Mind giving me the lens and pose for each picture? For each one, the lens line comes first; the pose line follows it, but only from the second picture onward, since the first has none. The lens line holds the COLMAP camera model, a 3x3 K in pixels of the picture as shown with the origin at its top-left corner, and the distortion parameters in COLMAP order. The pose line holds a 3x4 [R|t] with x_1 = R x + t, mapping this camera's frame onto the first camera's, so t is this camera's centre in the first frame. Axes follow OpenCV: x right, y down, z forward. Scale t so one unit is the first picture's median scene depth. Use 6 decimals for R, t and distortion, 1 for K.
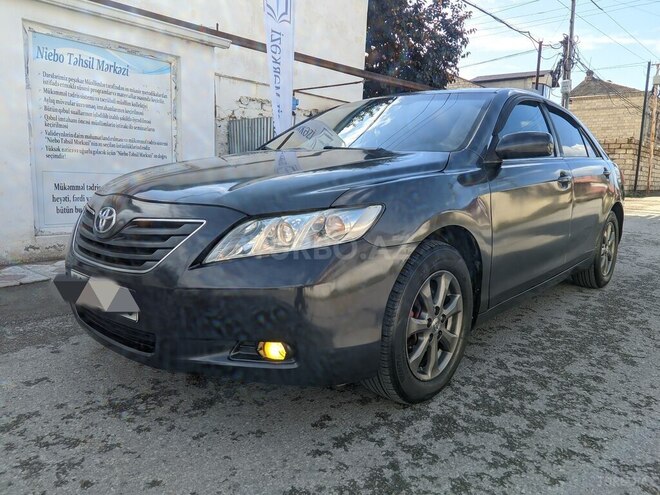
lens RADIAL K [[494.9, 0, 334.6], [0, 494.9, 248.9], [0, 0, 1]] dist [0.029119, -0.019683]
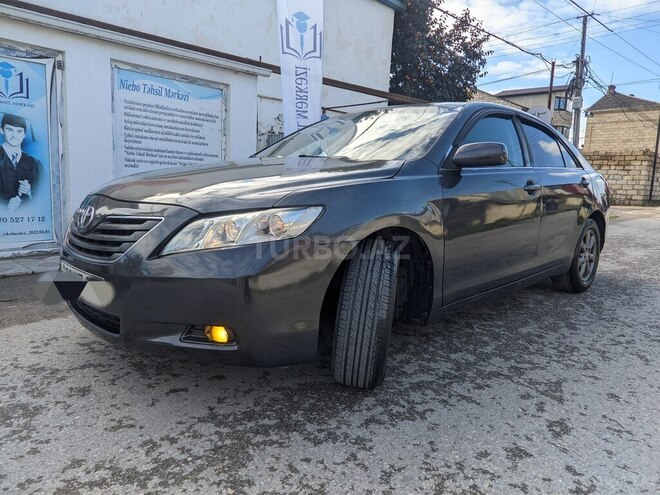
lens RADIAL K [[467.3, 0, 335.3], [0, 467.3, 249.3], [0, 0, 1]] dist [0.017897, -0.005447]
pose [[0.997879, 0.015866, -0.063129, 0.030667], [-0.016392, 0.999835, -0.007824, 0.025435], [0.062994, 0.008842, 0.997975, -0.145532]]
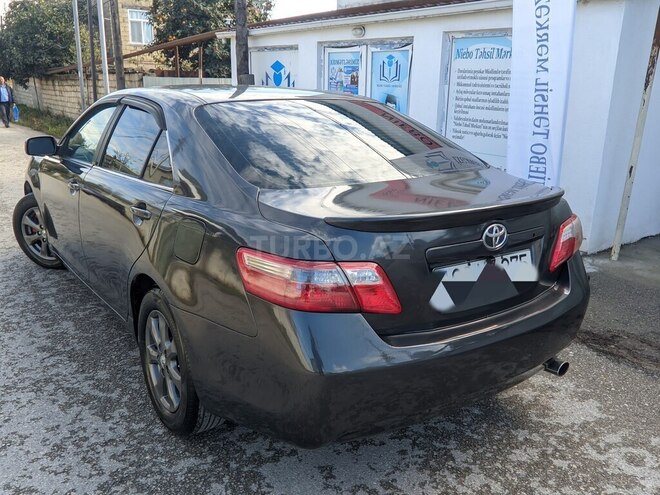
lens RADIAL K [[579.5, 0, 325.8], [0, 579.5, 250.1], [0, 0, 1]] dist [0.006360, 0.025233]
pose [[-0.240651, 0.235241, -0.941673, 0.929002], [-0.177097, 0.943257, 0.280895, -0.267863], [0.954318, 0.234366, -0.185335, 1.024019]]
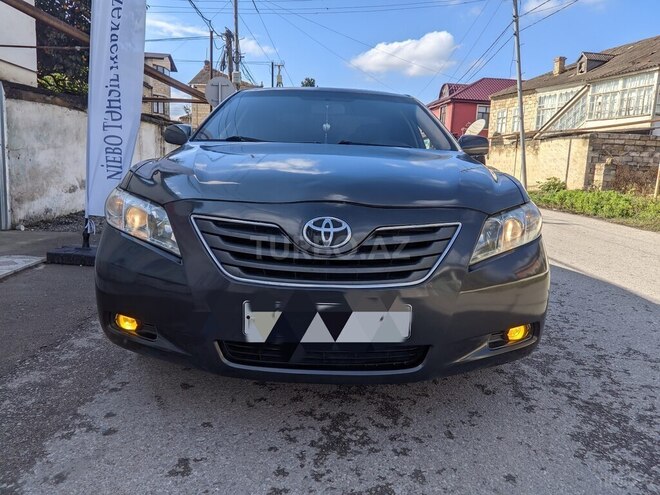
lens RADIAL K [[494.9, 0, 333.4], [0, 494.9, 250.1], [0, 0, 1]] dist [0.029119, -0.019683]
pose [[0.742363, -0.115450, 0.659976, -0.418046], [0.089706, 0.993300, 0.072854, -0.036731], [-0.663966, 0.005120, 0.747745, 0.153212]]
